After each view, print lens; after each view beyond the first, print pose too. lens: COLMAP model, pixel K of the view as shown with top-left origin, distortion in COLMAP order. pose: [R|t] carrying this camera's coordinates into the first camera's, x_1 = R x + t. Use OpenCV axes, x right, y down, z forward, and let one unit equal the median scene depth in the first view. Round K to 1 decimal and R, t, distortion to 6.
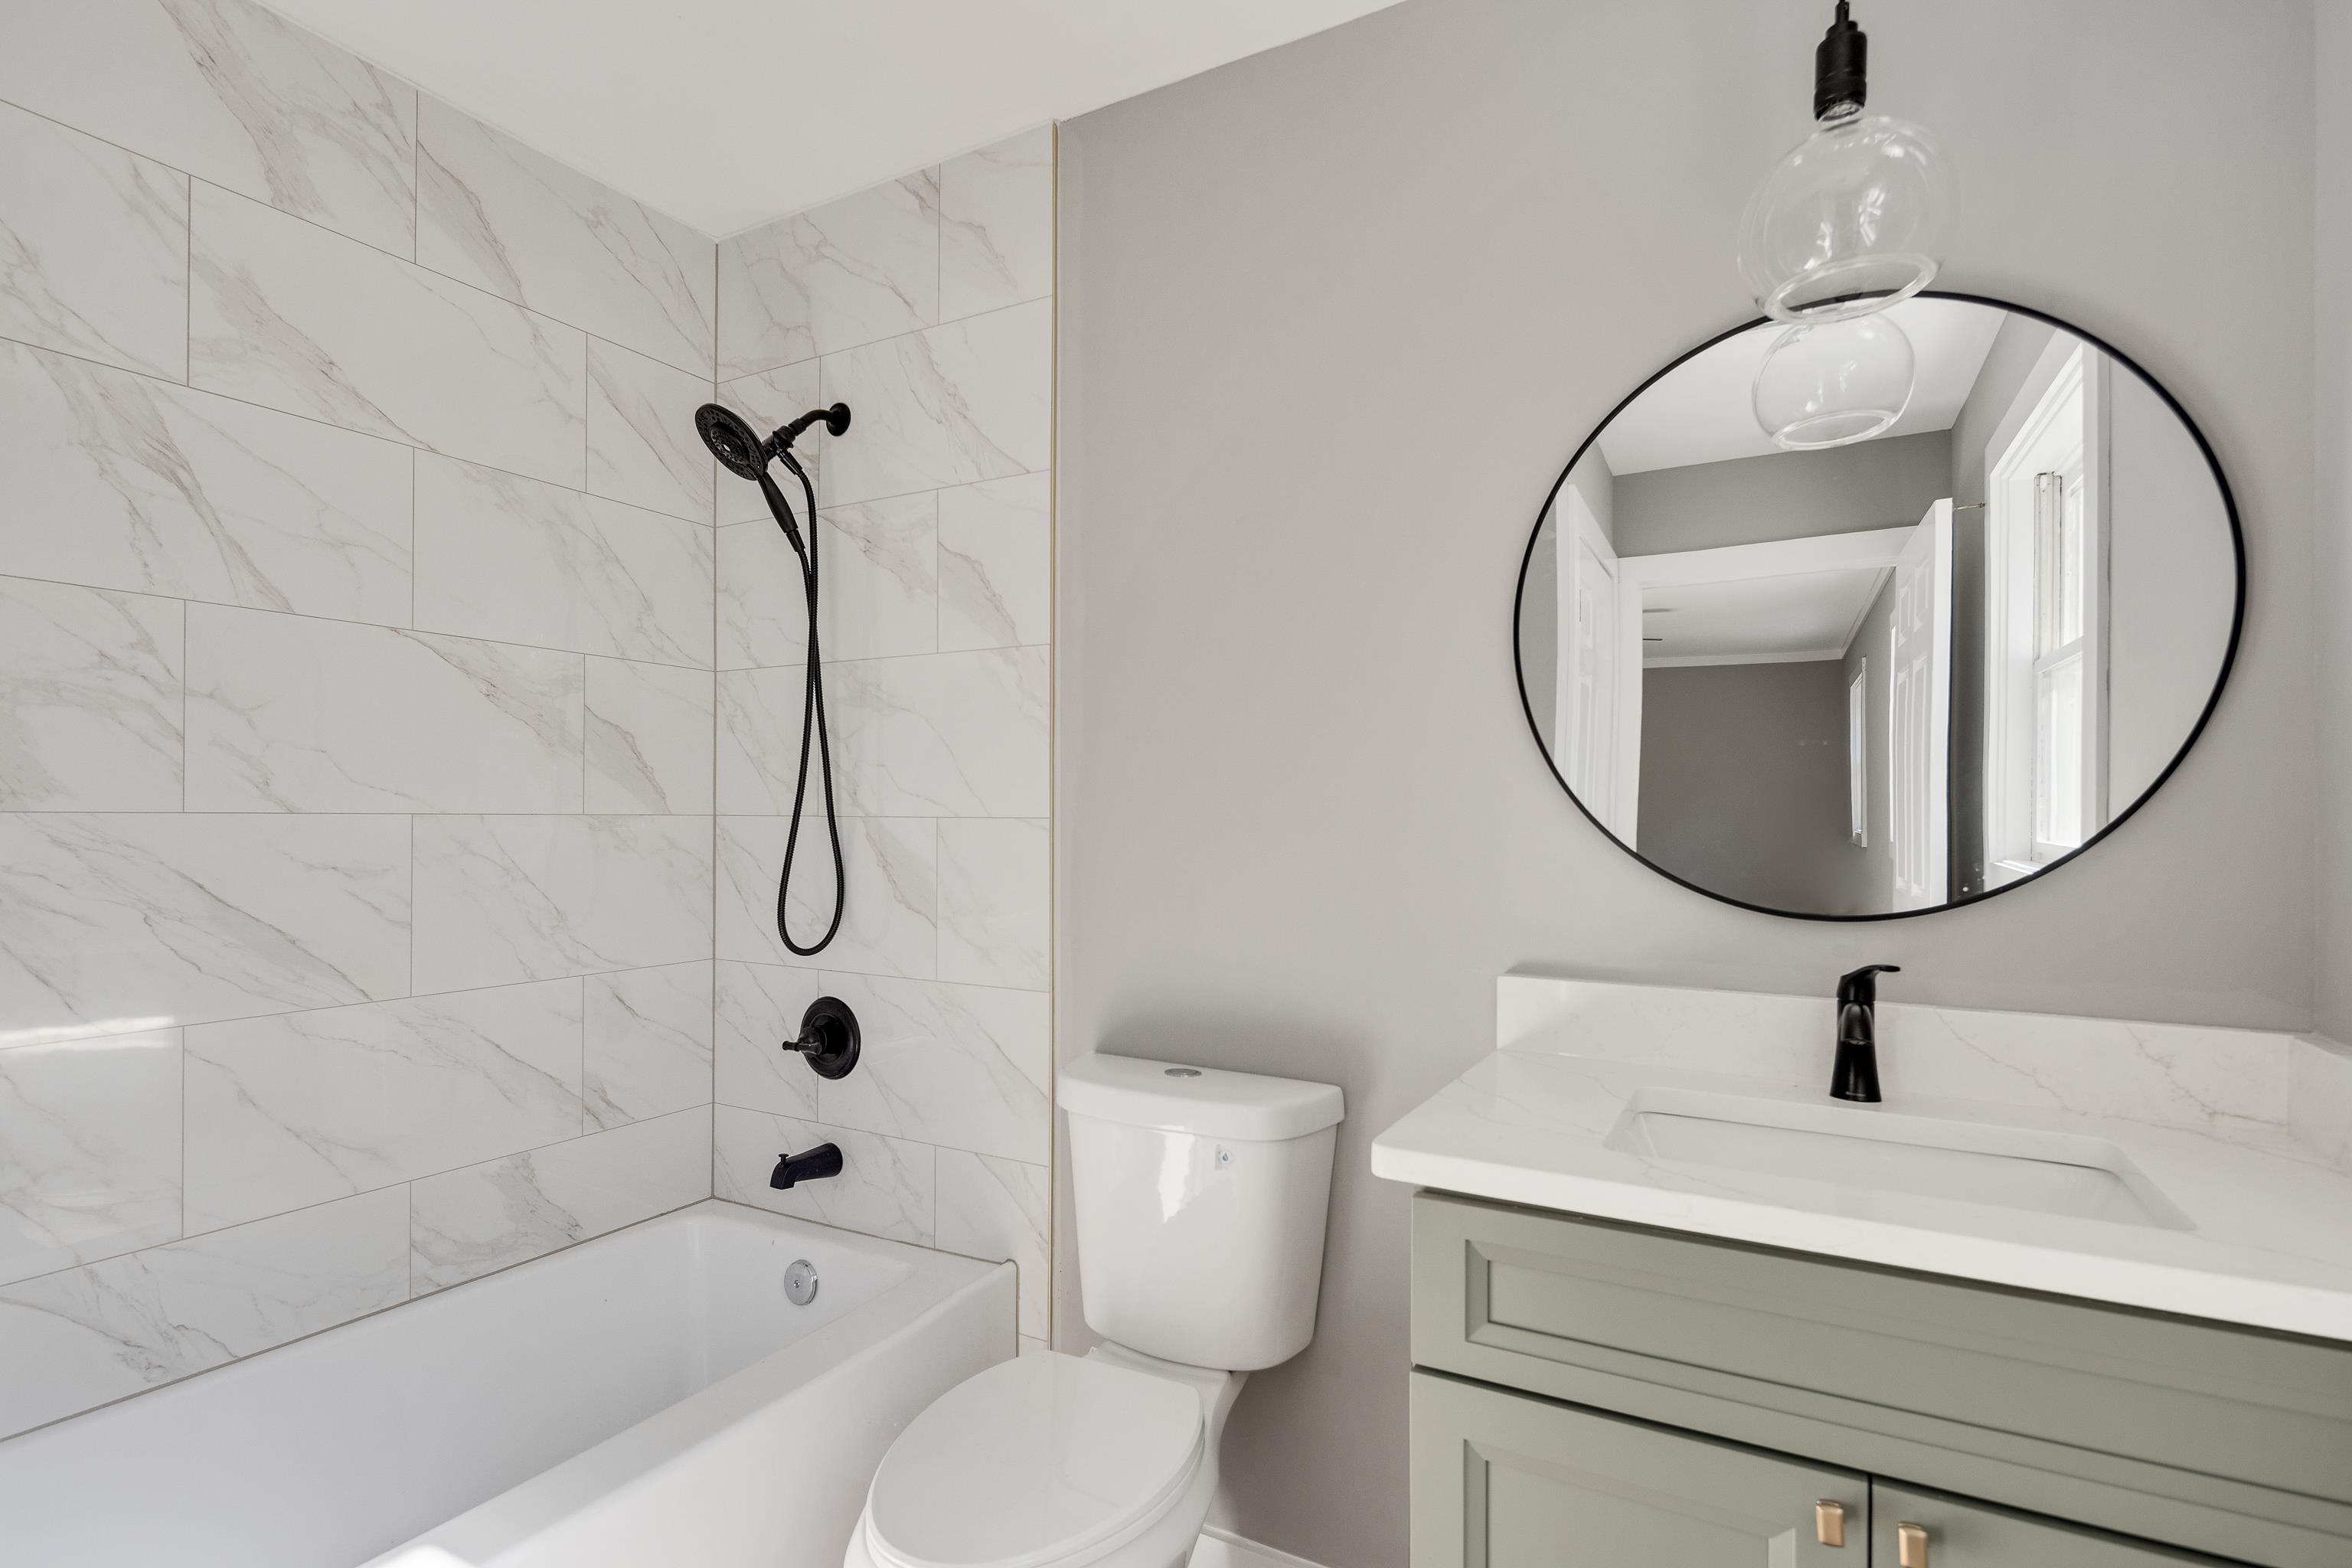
lens RADIAL K [[1129.5, 0, 1158.0], [0, 1129.5, 797.5], [0, 0, 1]] dist [0.001377, -0.001356]
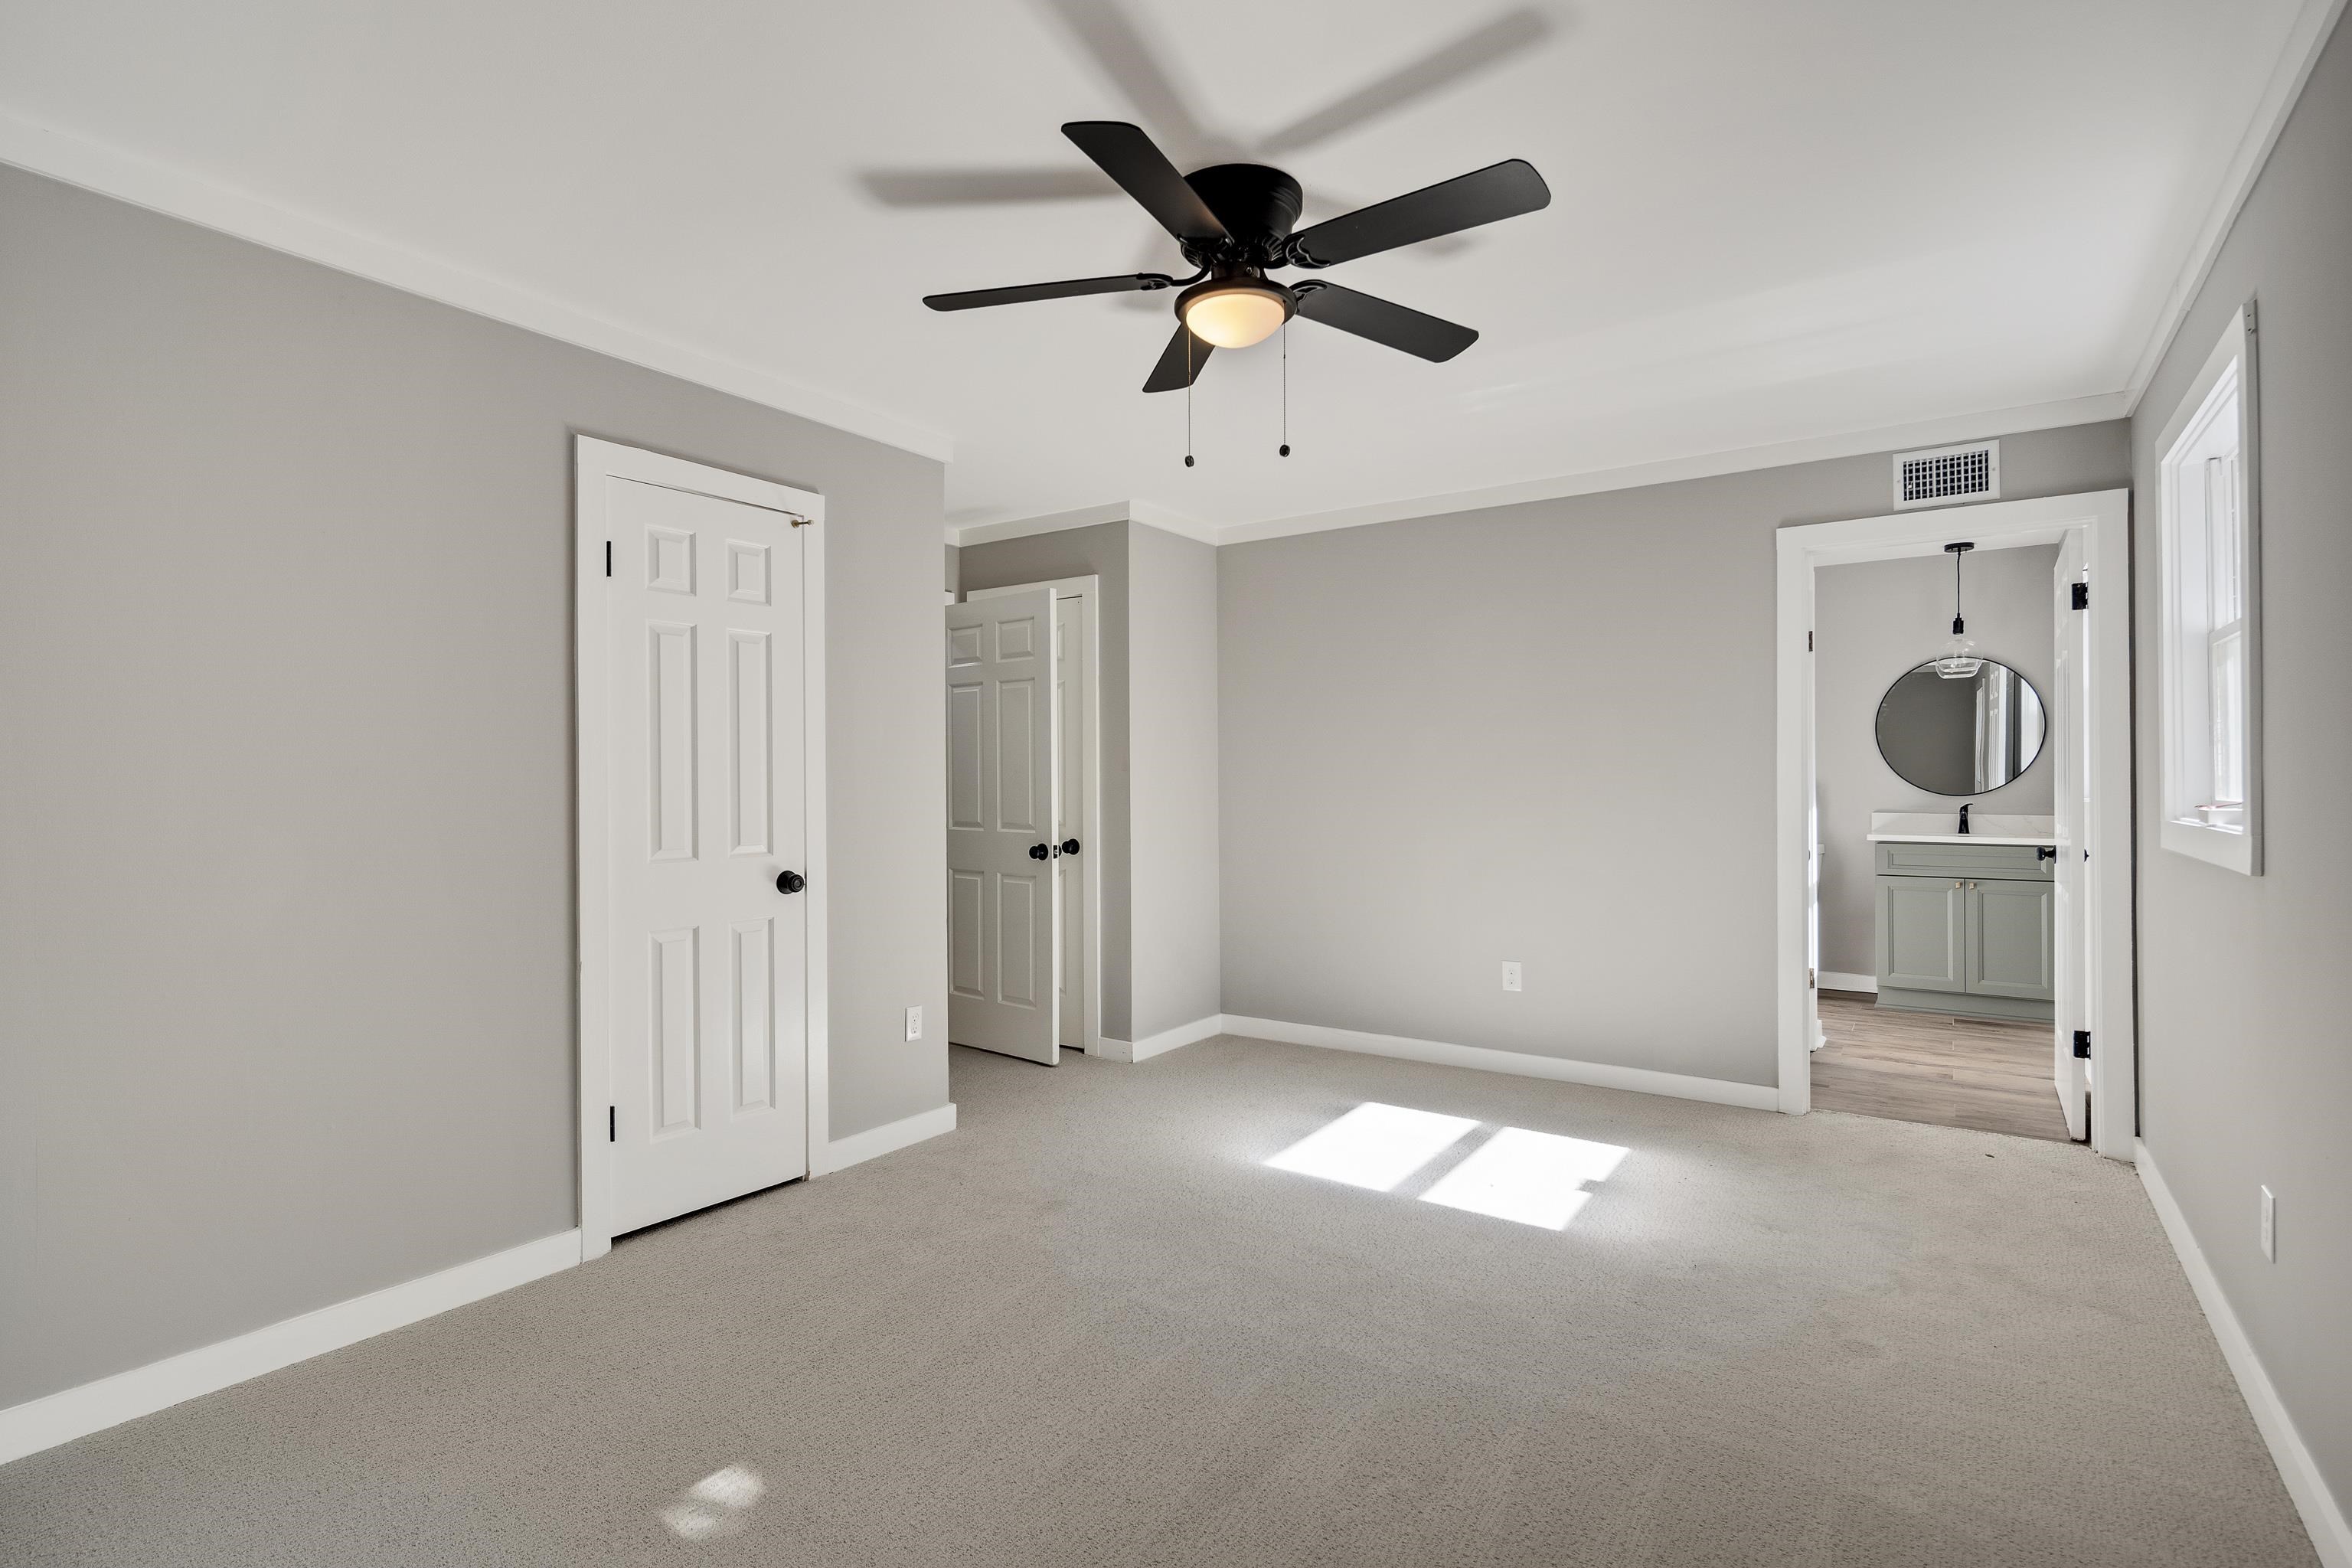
lens RADIAL K [[1129.5, 0, 1194.4], [0, 1129.5, 778.6], [0, 0, 1]] dist [0.001377, -0.001356]
pose [[0.995489, -0.016589, -0.093417, -0.115825], [0.016774, 0.999859, 0.001192, -0.000505], [0.093384, -0.002754, 0.995626, -0.216628]]
